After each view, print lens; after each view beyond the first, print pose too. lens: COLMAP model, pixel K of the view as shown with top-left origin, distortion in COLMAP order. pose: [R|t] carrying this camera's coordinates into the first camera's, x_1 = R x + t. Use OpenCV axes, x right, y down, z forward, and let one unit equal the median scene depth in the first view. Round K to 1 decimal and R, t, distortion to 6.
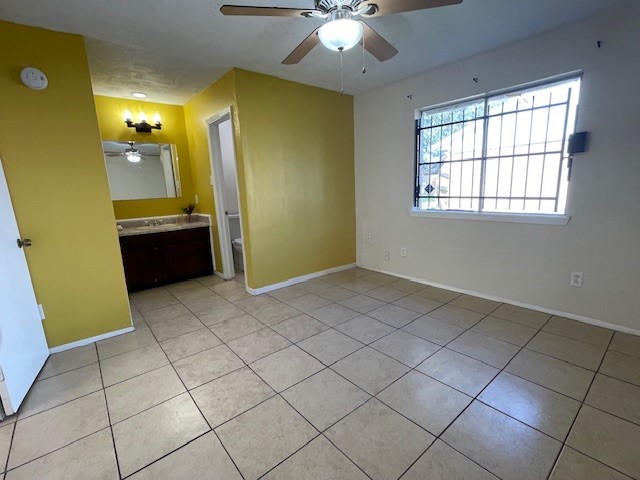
lens RADIAL K [[300.2, 0, 319.9], [0, 300.2, 241.1], [0, 0, 1]] dist [-0.000770, -0.000113]
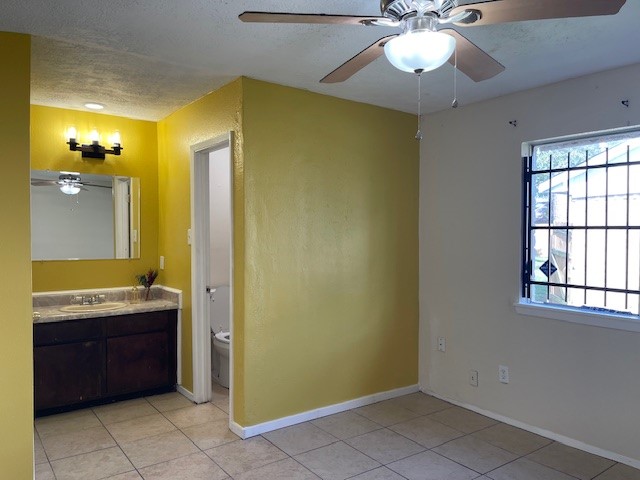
lens RADIAL K [[483.3, 0, 322.1], [0, 483.3, 237.7], [0, 0, 1]] dist [0.061390, -0.079960]
pose [[0.997312, 0.042333, -0.059812, -0.027521], [-0.051797, 0.984634, -0.166773, -0.052888], [0.051833, 0.169422, 0.984180, 0.017492]]
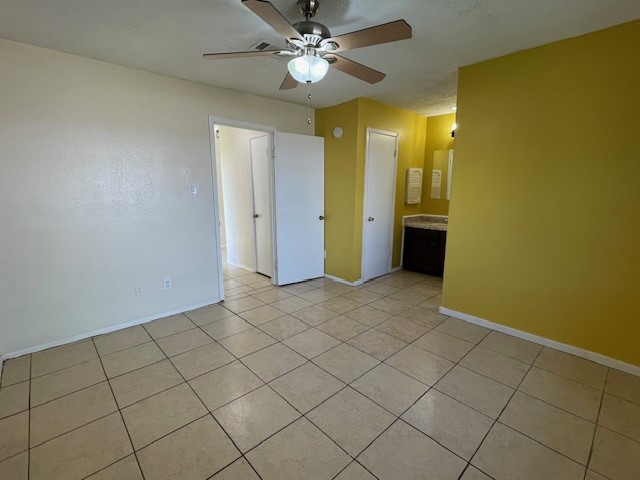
lens RADIAL K [[300.2, 0, 318.5], [0, 300.2, 242.4], [0, 0, 1]] dist [-0.000770, -0.000113]
pose [[0.047427, 0.219497, -0.974460, 0.629560], [-0.184035, 0.960777, 0.207458, -0.154993], [0.981775, 0.169496, 0.085962, 0.520125]]
